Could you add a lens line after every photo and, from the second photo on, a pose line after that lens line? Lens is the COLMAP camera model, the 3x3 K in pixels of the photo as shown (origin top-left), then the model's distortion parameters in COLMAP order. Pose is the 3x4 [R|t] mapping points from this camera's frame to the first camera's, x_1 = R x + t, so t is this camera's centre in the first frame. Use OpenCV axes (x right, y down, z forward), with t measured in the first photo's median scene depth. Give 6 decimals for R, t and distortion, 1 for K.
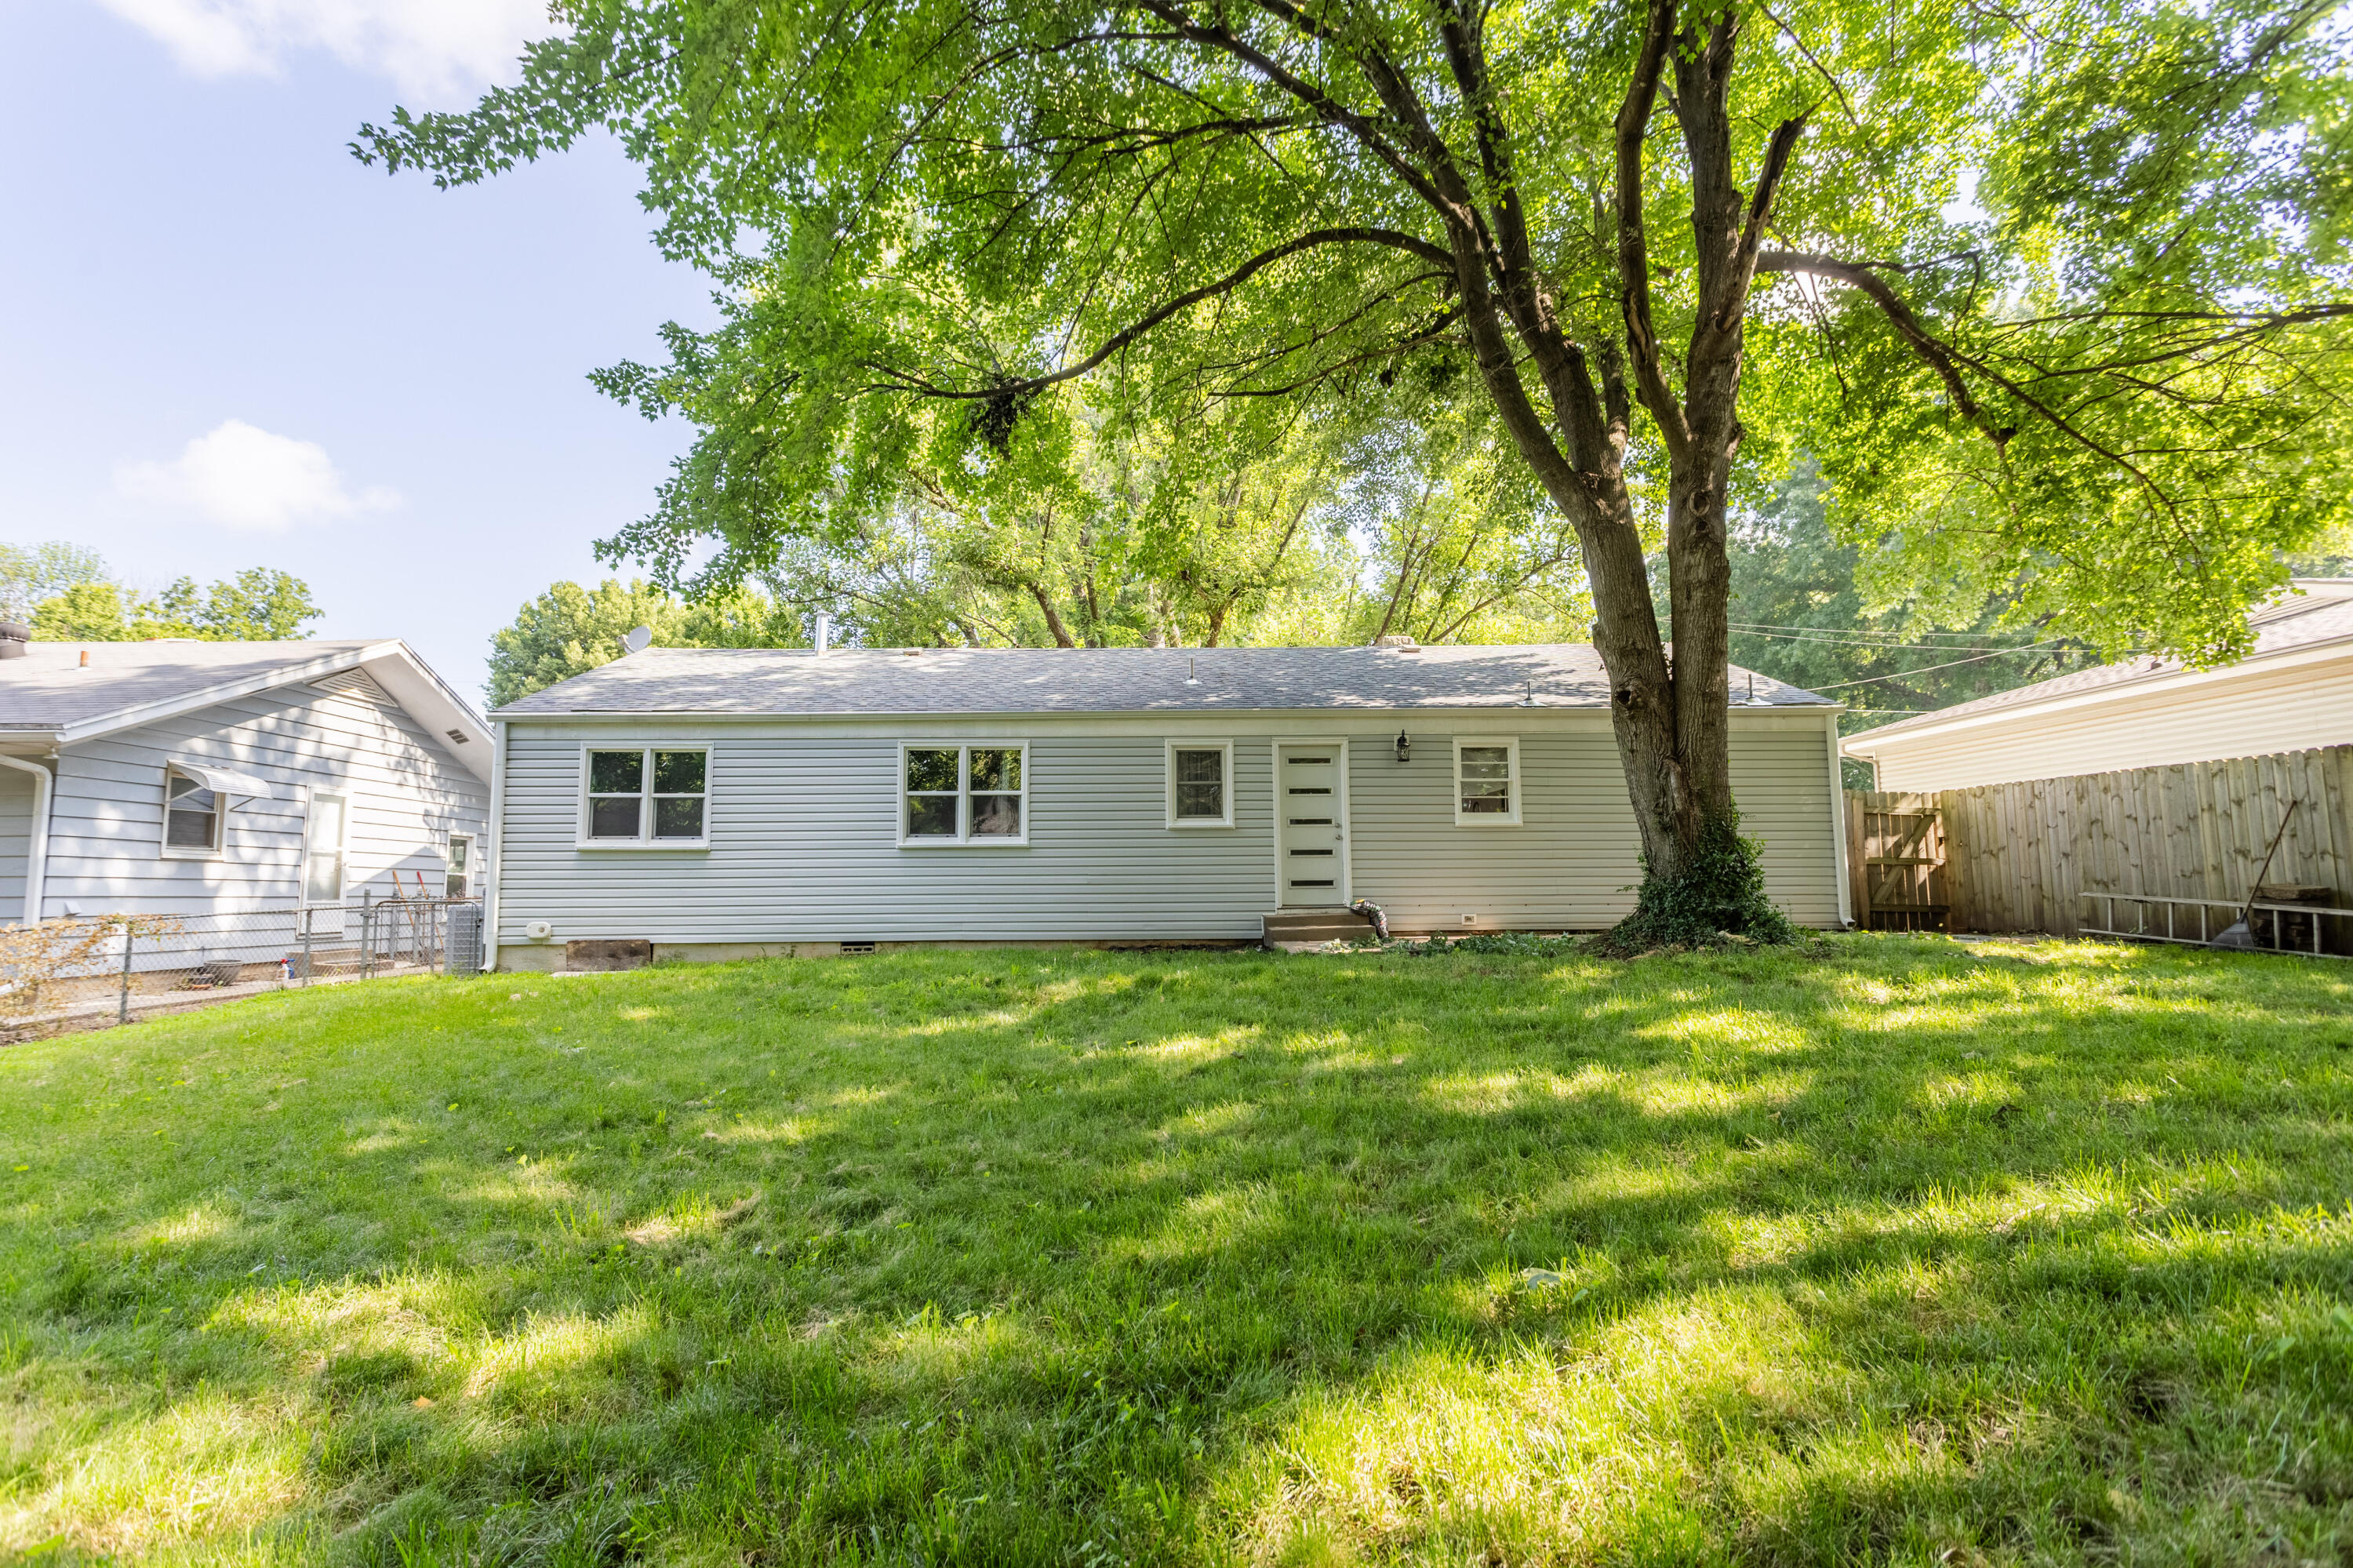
lens RADIAL K [[1118.5, 0, 1176.7], [0, 1118.5, 757.4], [0, 0, 1]] dist [-0.004717, -0.000436]
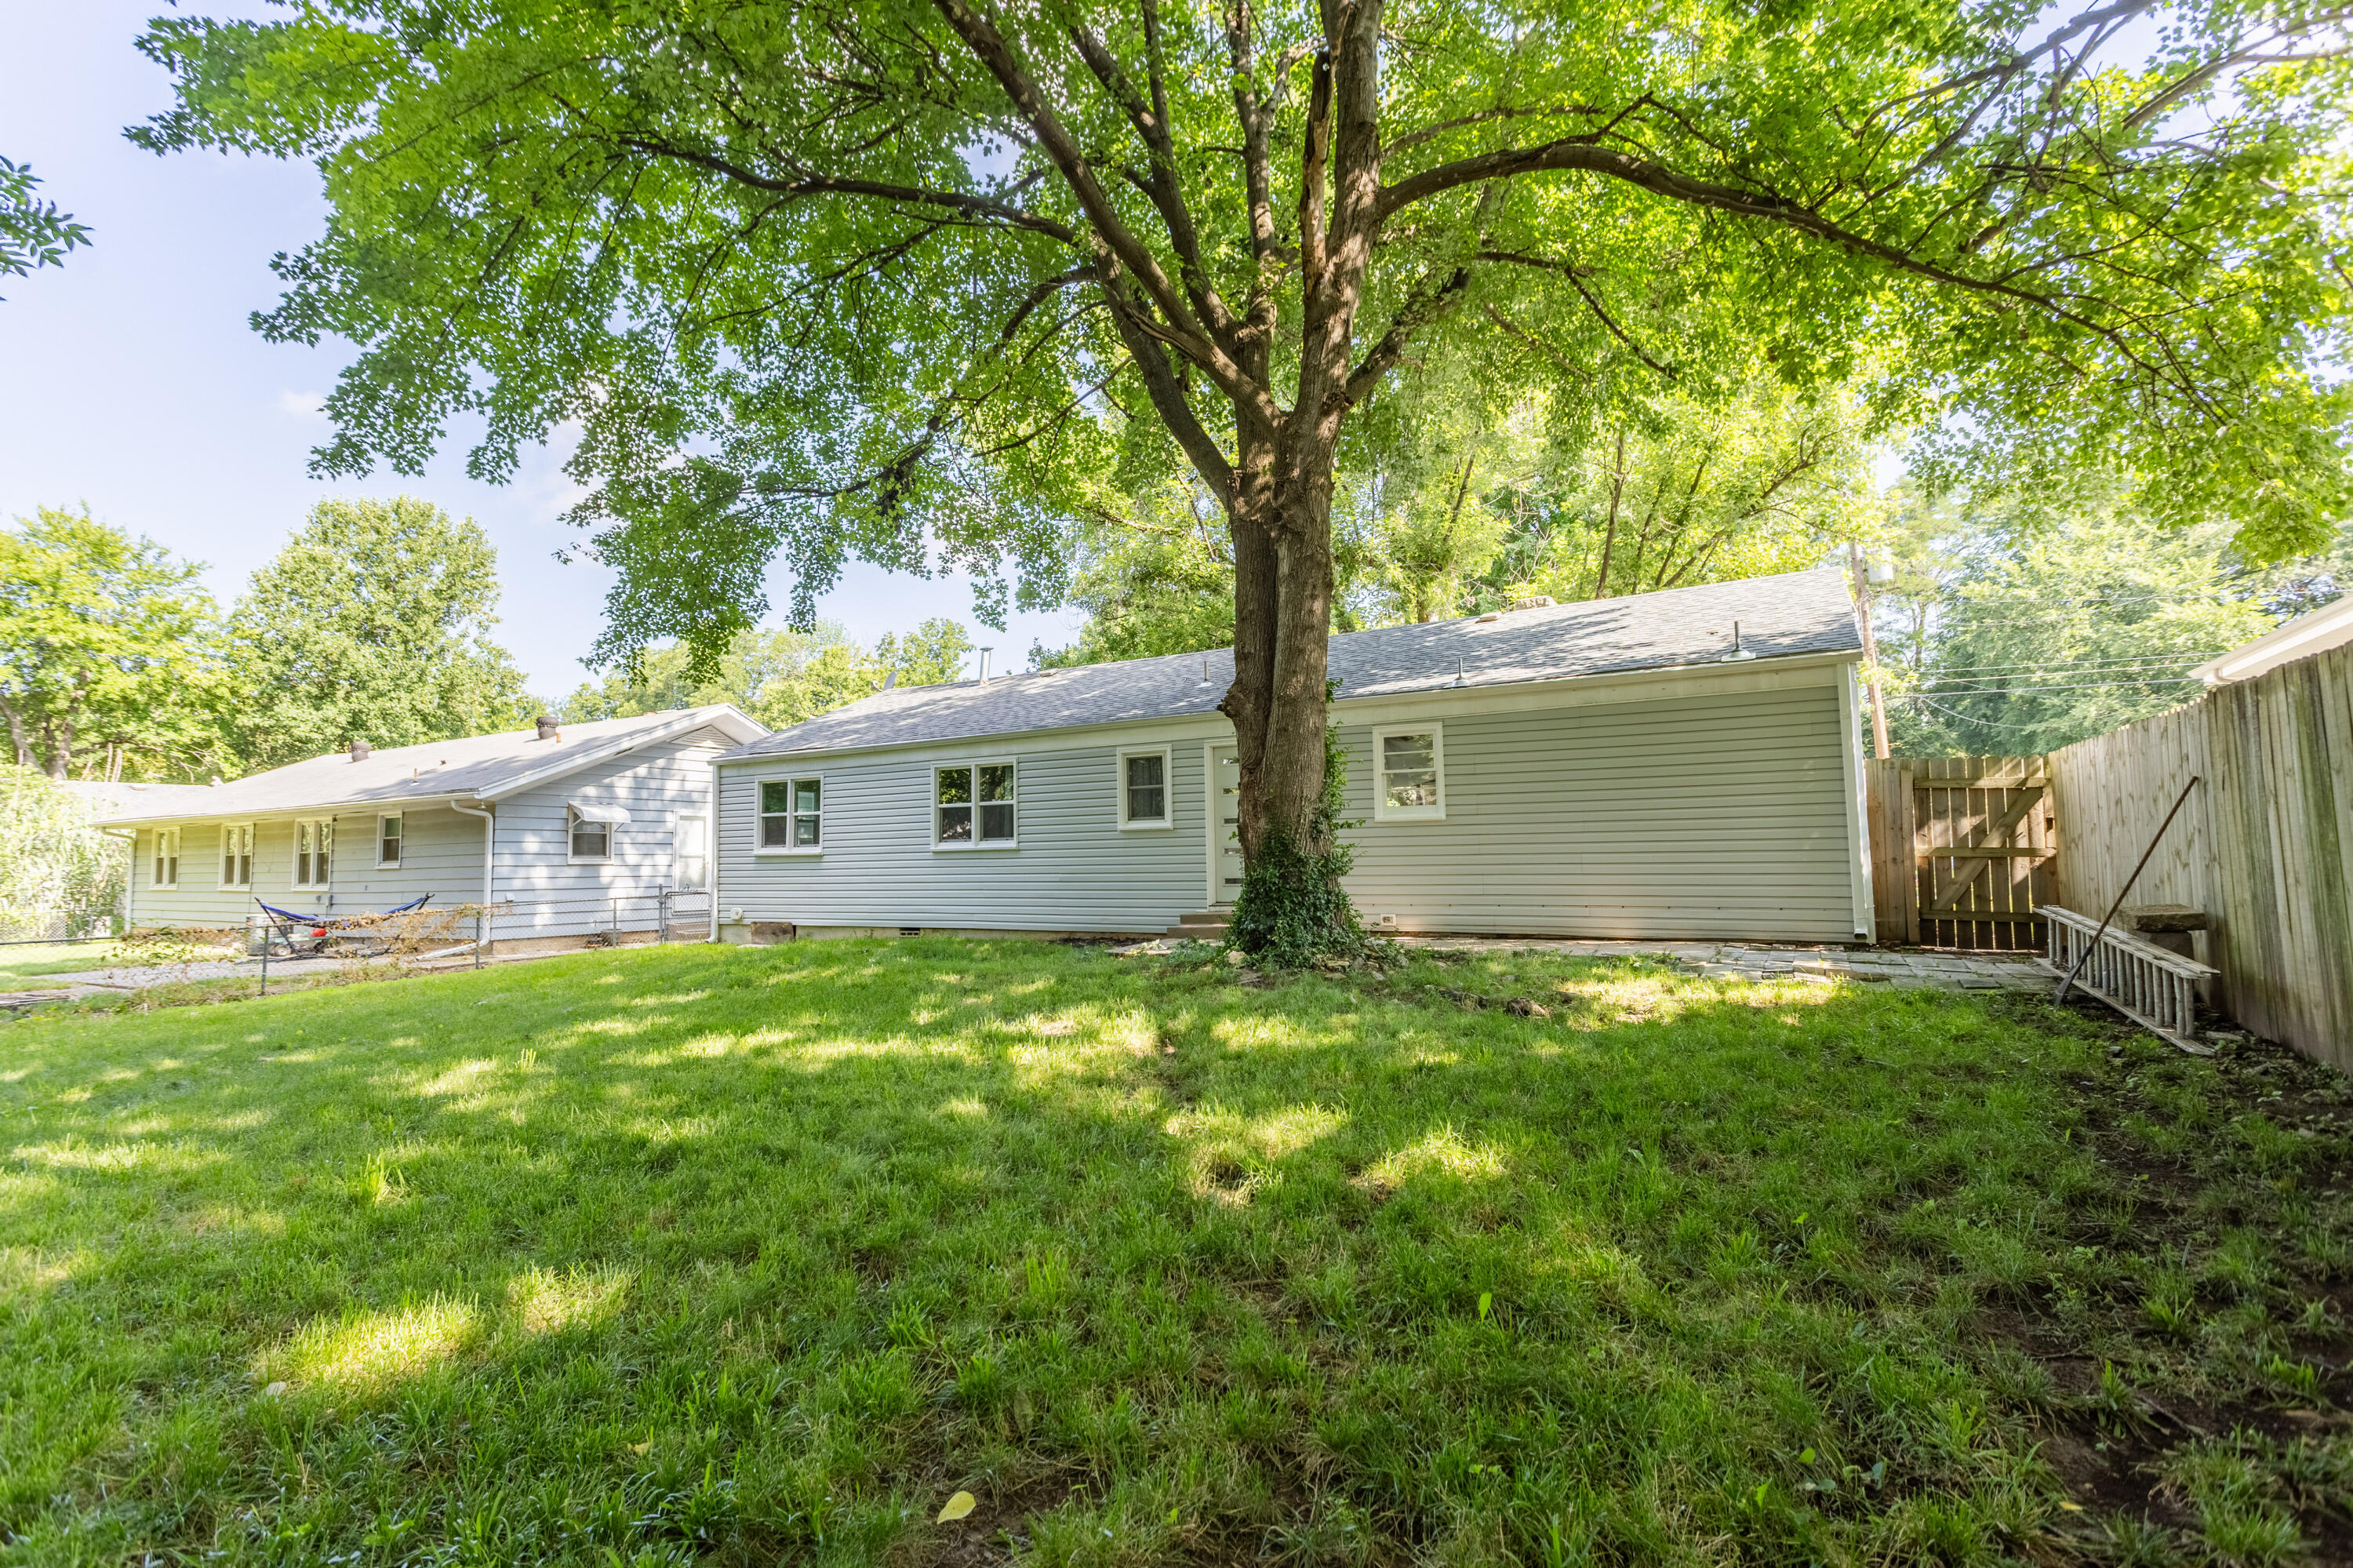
lens RADIAL K [[1151.1, 0, 1174.3], [0, 1151.1, 773.2], [0, 0, 1]] dist [-0.001077, 0.000674]
pose [[0.839454, -0.047469, -0.541354, 0.640227], [0.072232, 0.997085, 0.024576, -0.015443], [0.538609, -0.059733, 0.840436, 0.091766]]
